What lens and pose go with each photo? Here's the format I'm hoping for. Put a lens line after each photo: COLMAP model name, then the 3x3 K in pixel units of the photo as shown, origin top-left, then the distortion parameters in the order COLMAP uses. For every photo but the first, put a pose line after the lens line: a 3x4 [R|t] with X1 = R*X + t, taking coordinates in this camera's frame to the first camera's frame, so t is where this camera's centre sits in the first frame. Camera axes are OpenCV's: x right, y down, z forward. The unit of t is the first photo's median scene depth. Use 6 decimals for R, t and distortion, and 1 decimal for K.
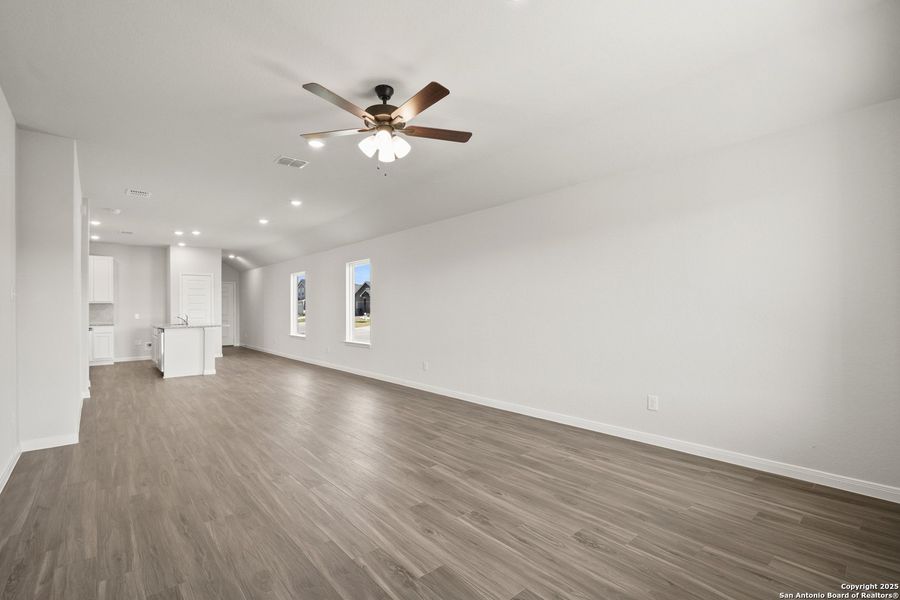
lens RADIAL K [[416.9, 0, 450.4], [0, 416.9, 305.1], [0, 0, 1]] dist [-0.001968, 0.000007]
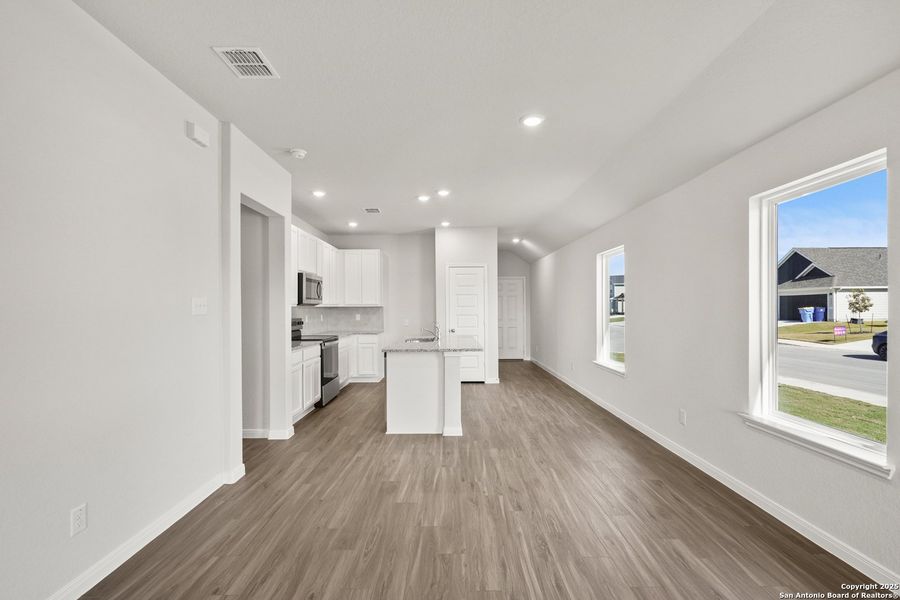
lens RADIAL K [[416.9, 0, 450.4], [0, 416.9, 305.1], [0, 0, 1]] dist [-0.001968, 0.000007]
pose [[0.762478, -0.002491, -0.647010, -0.170192], [0.005734, 0.999979, 0.002907, -0.008273], [0.646989, -0.005927, 0.762476, 0.443588]]
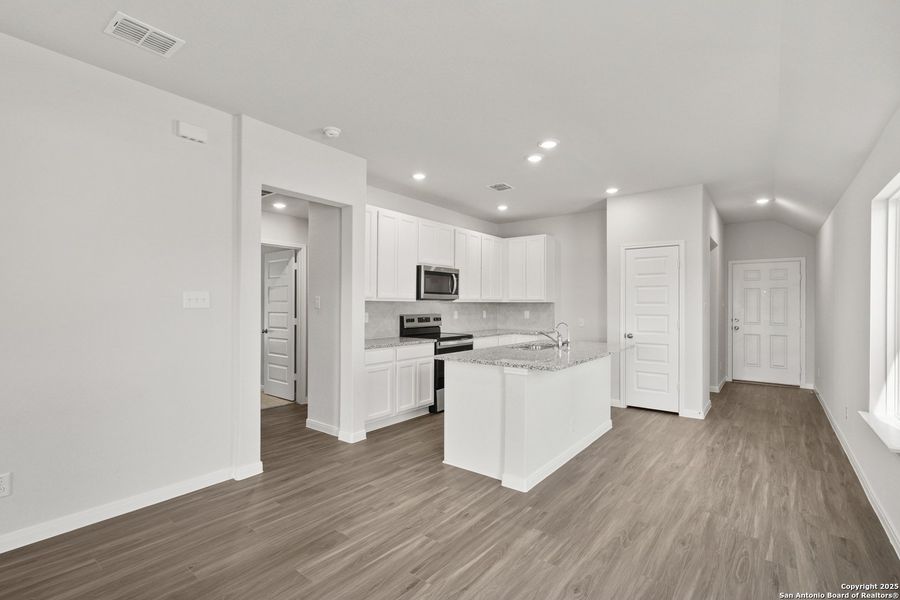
lens RADIAL K [[416.9, 0, 450.4], [0, 416.9, 305.1], [0, 0, 1]] dist [-0.001968, 0.000007]
pose [[0.202306, 0.010932, -0.979261, -0.164627], [0.001157, 0.999934, 0.011402, -0.007502], [0.979322, -0.003440, 0.202280, 0.669758]]
